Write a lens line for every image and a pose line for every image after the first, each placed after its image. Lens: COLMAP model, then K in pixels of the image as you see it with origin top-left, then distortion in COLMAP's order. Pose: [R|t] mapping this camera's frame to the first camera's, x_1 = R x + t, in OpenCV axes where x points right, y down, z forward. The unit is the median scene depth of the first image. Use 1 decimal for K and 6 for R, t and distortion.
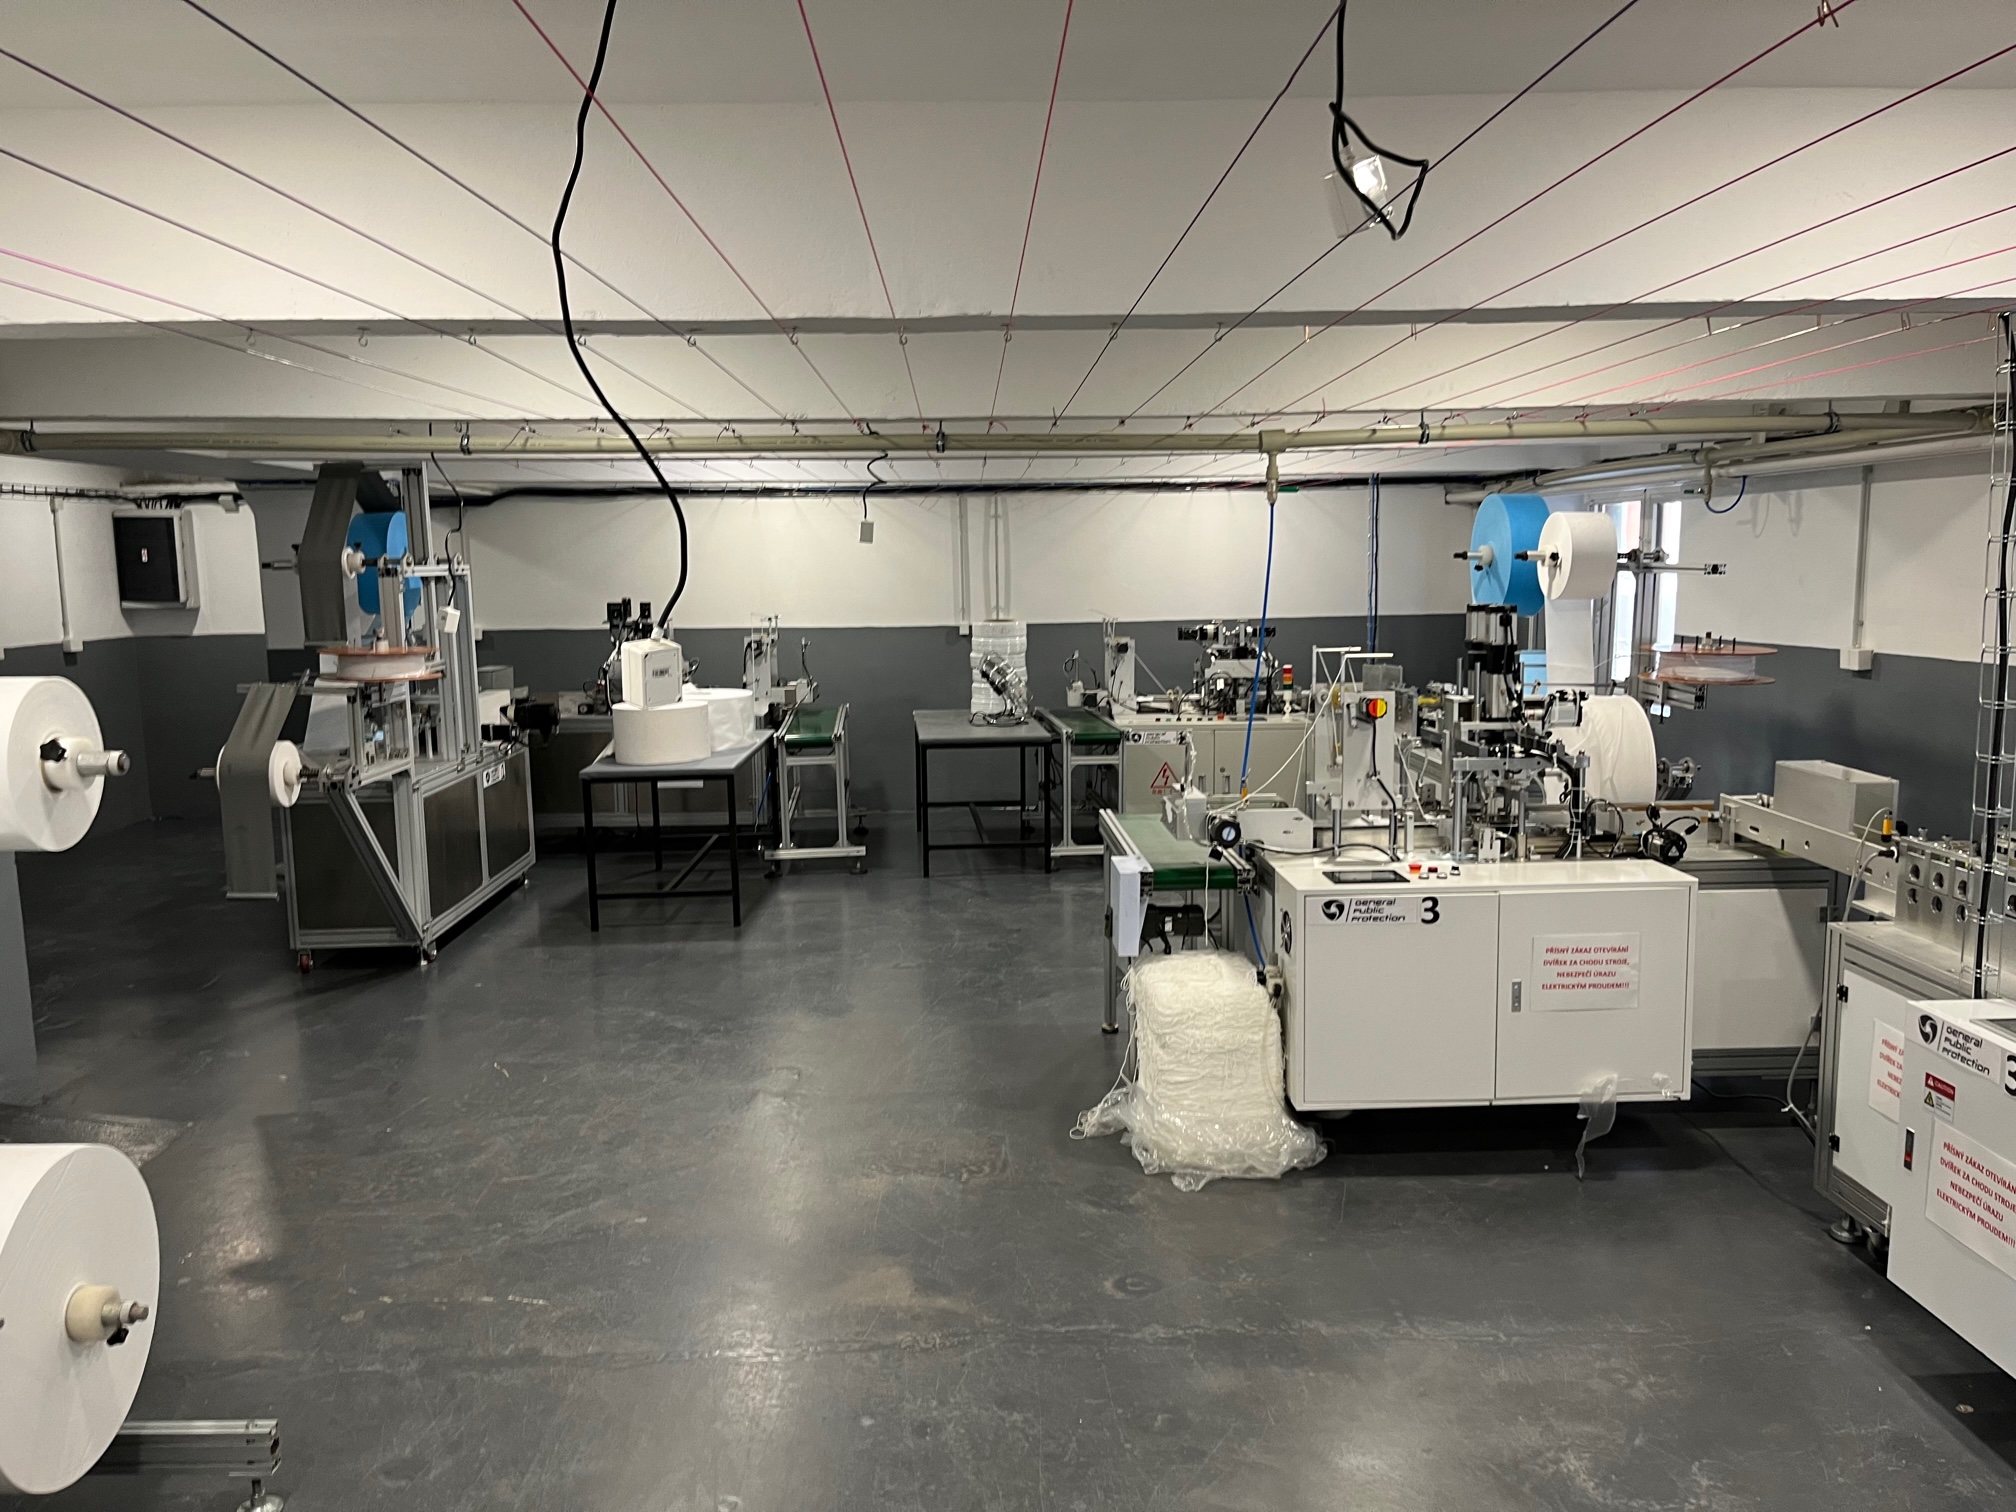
lens RADIAL K [[1556.7, 0, 995.1], [0, 1556.7, 789.9], [0, 0, 1]] dist [0.031187, -0.004007]
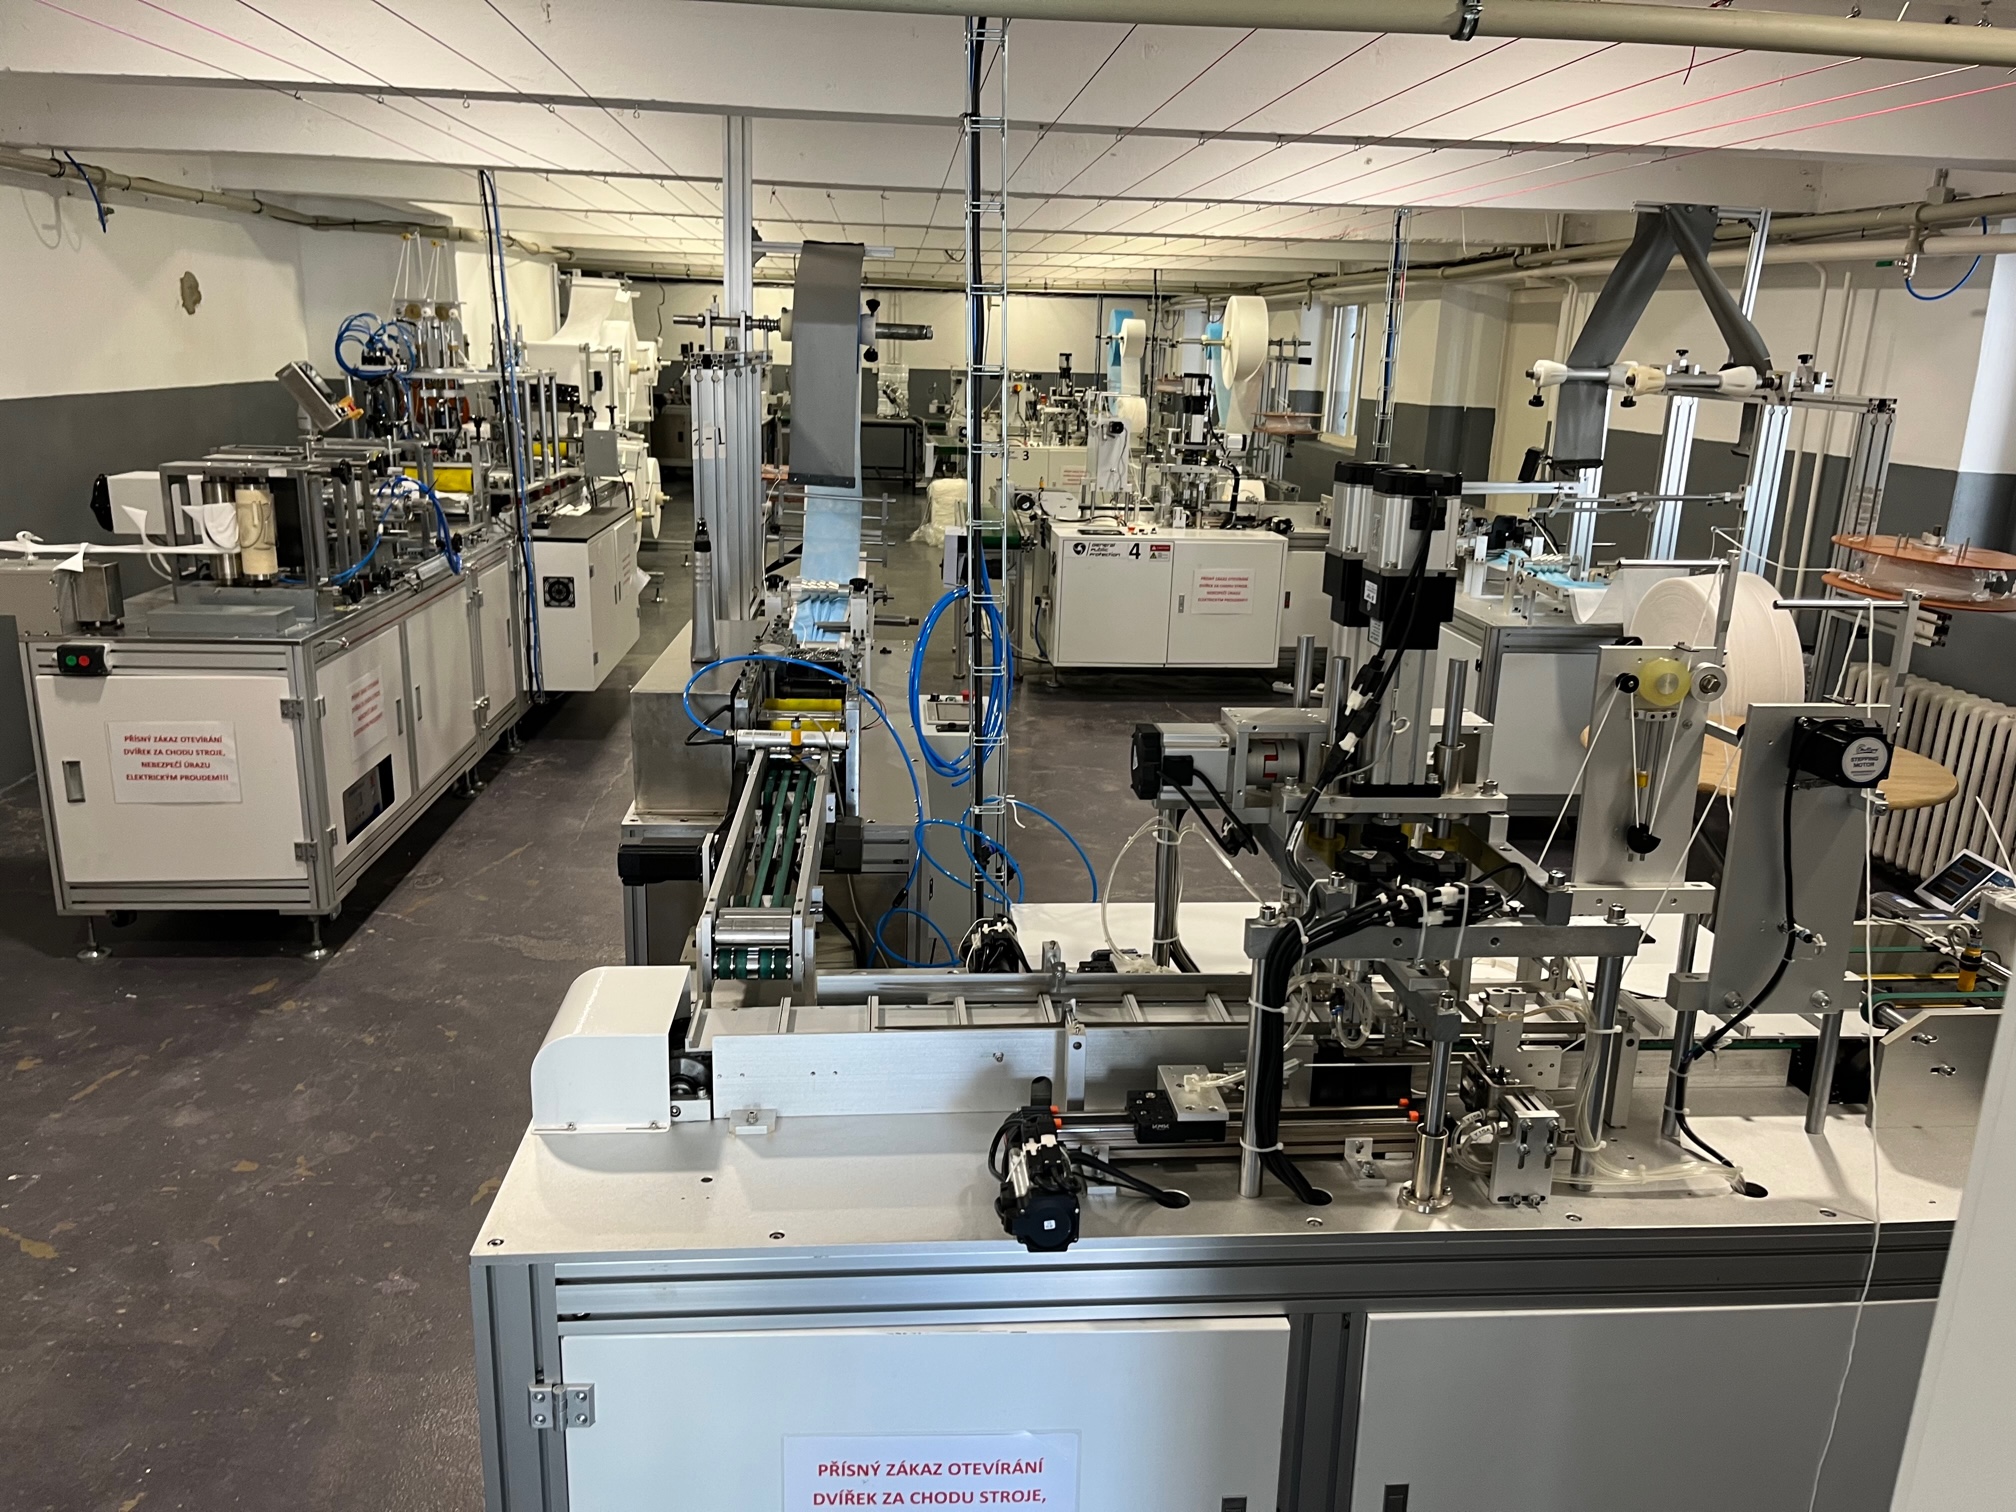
lens RADIAL K [[1556.7, 0, 995.1], [0, 1556.7, 789.9], [0, 0, 1]] dist [0.031187, -0.004007]
pose [[0.997661, 0.030187, 0.061322, 0.024234], [-0.038263, 0.990091, 0.135113, 0.137776], [-0.056636, -0.137143, 0.988931, -0.912275]]
